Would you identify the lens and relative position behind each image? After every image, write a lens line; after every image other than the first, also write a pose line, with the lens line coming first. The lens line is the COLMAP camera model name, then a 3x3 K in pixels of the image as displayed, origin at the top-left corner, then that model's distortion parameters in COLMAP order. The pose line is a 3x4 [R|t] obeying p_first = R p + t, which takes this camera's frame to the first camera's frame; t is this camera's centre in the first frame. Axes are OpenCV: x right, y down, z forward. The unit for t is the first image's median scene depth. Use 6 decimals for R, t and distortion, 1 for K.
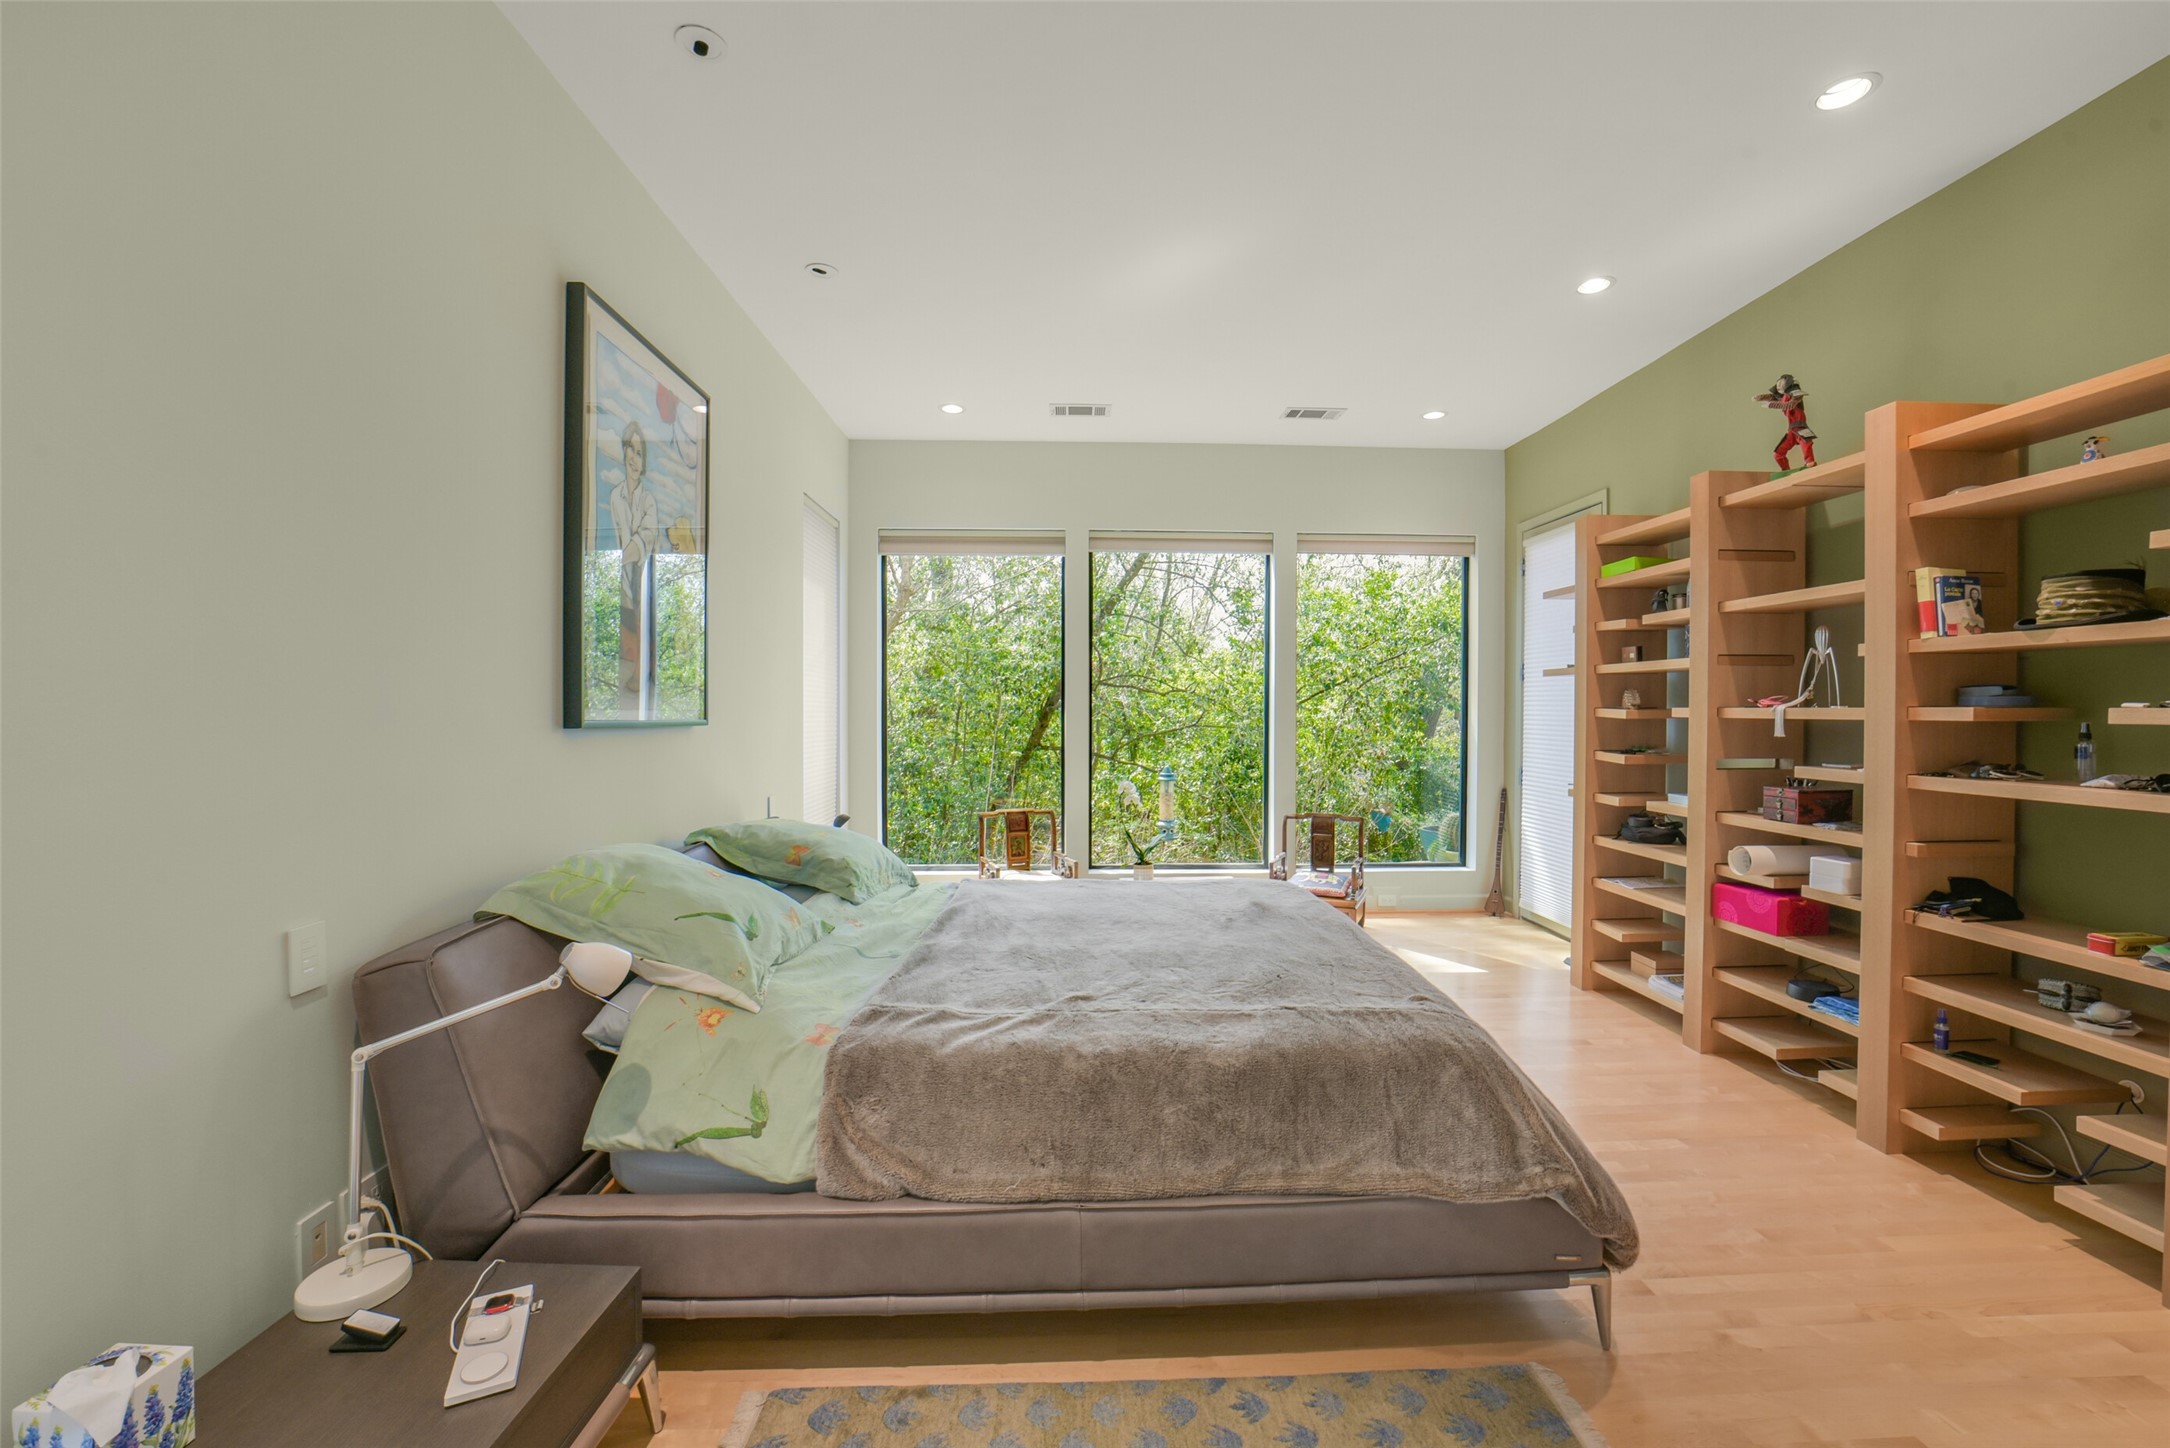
lens RADIAL K [[864.8, 0, 1087.9], [0, 864.8, 748.3], [0, 0, 1]] dist [-0.039904, 0.009255]
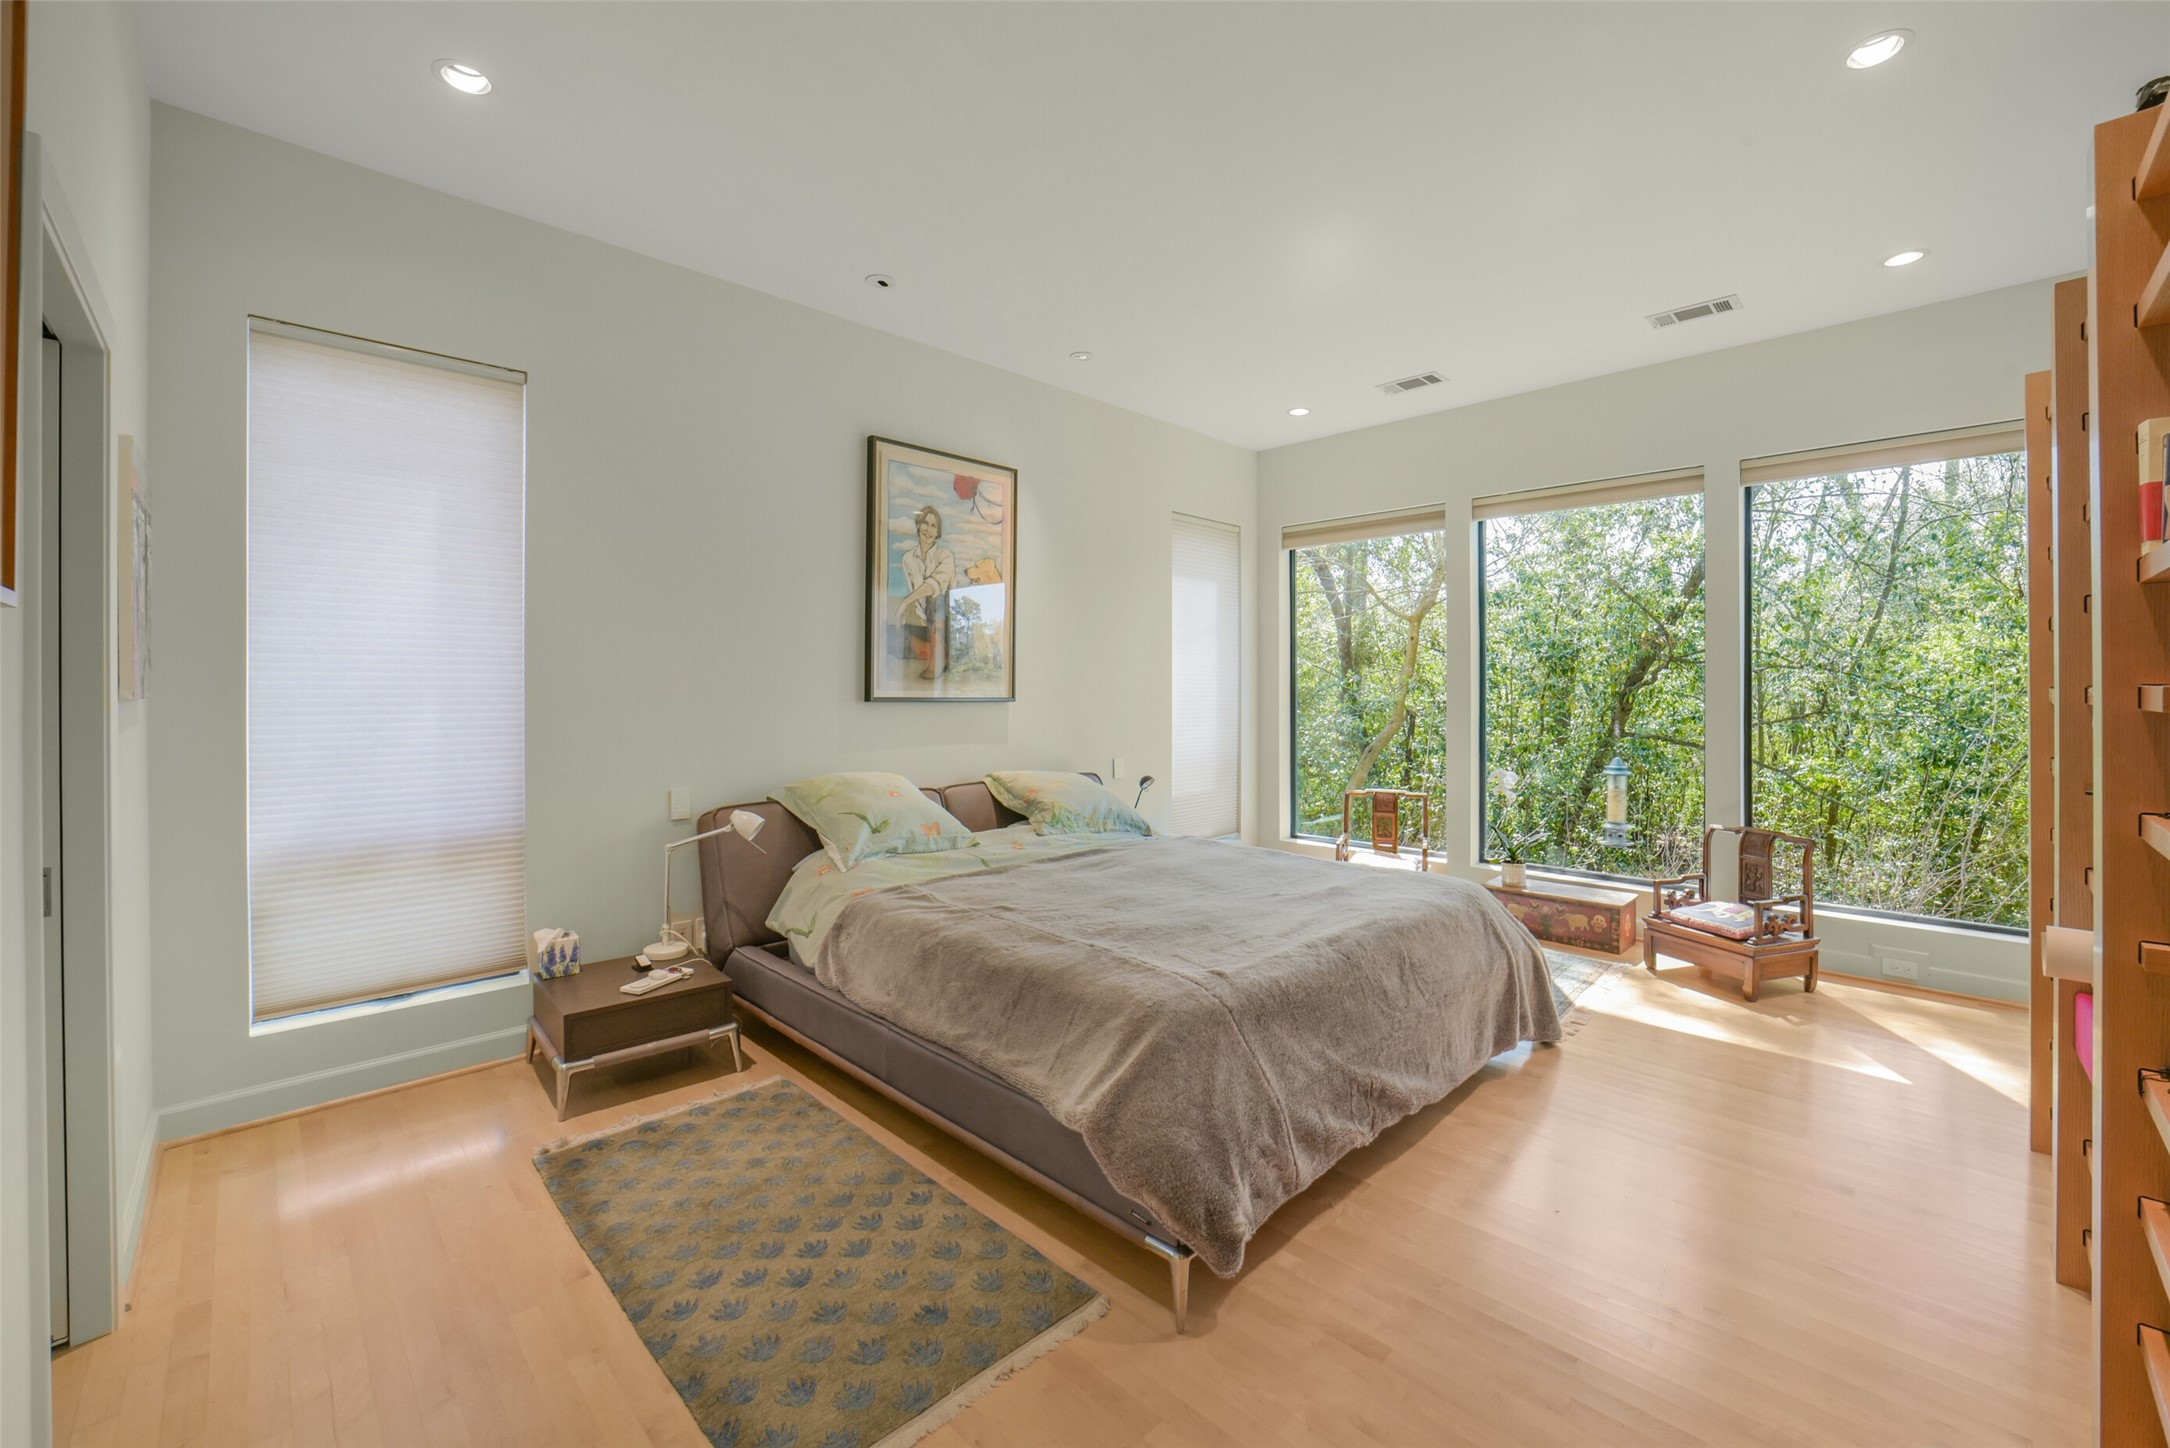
lens RADIAL K [[865.4, 0, 1098.2], [0, 865.4, 723.5], [0, 0, 1]] dist [-0.040648, 0.010212]
pose [[0.684135, 0.027402, -0.728841, 0.901514], [-0.032096, 0.999457, 0.007449, -0.007468], [0.728649, 0.018297, 0.684643, 0.162584]]
